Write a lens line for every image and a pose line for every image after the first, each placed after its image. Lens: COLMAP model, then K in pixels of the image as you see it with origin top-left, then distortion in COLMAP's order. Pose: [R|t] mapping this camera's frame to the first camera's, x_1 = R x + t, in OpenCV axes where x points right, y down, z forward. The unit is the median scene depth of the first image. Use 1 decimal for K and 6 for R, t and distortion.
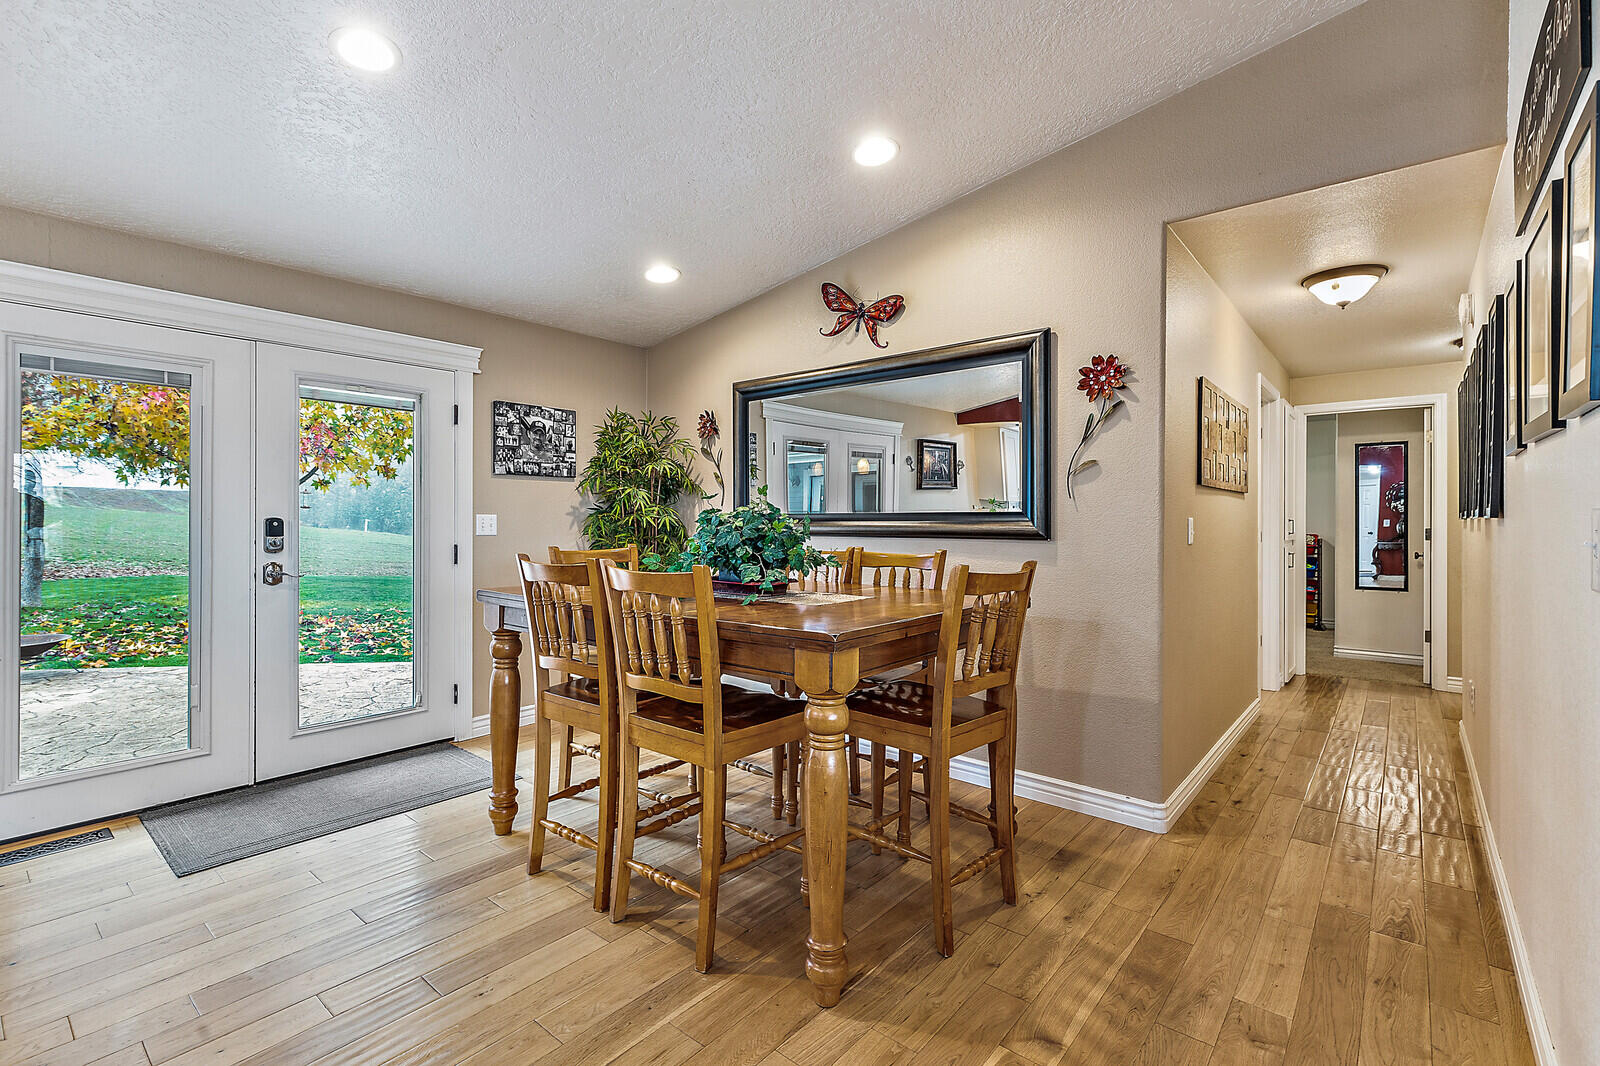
lens RADIAL K [[722.3, 0, 797.8], [0, 722.3, 527.3], [0, 0, 1]] dist [0.008575, -0.000346]
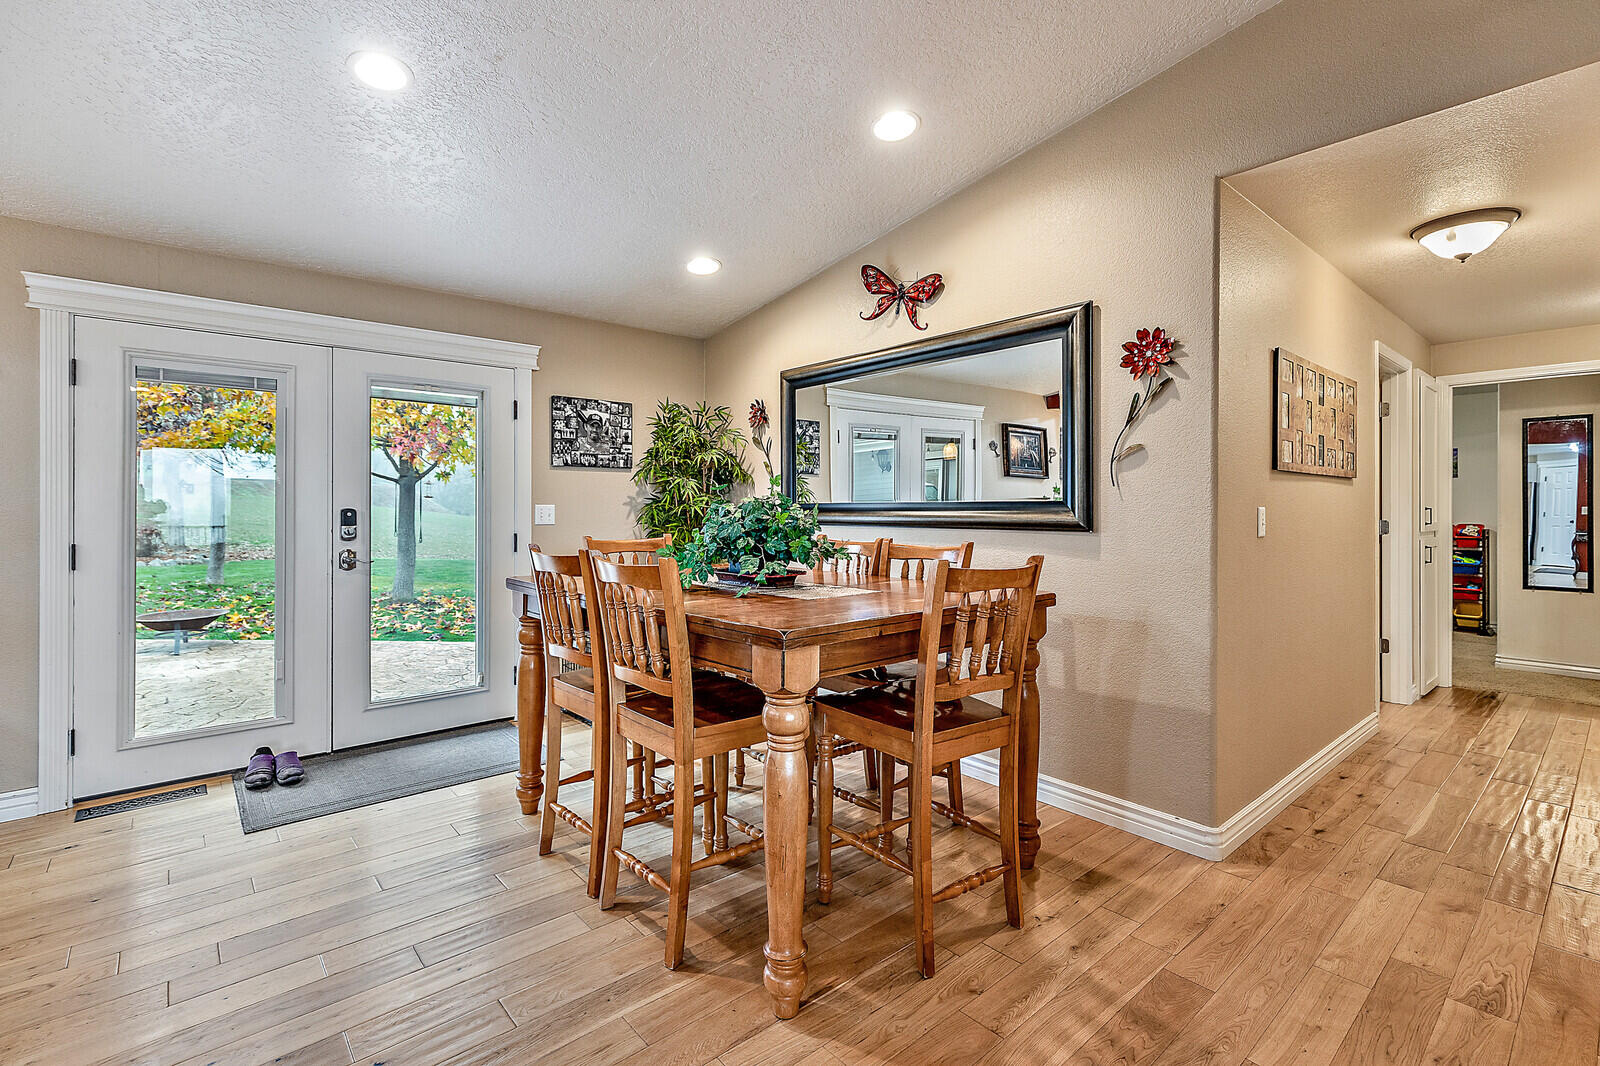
lens RADIAL K [[726.4, 0, 799.3], [0, 726.4, 513.9], [0, 0, 1]] dist [0.007850, -0.000089]
pose [[0.987194, -0.000240, -0.159524, 0.133588], [0.000110, 1.000000, -0.000821, -0.004603], [0.159524, 0.000793, 0.987194, 0.029234]]
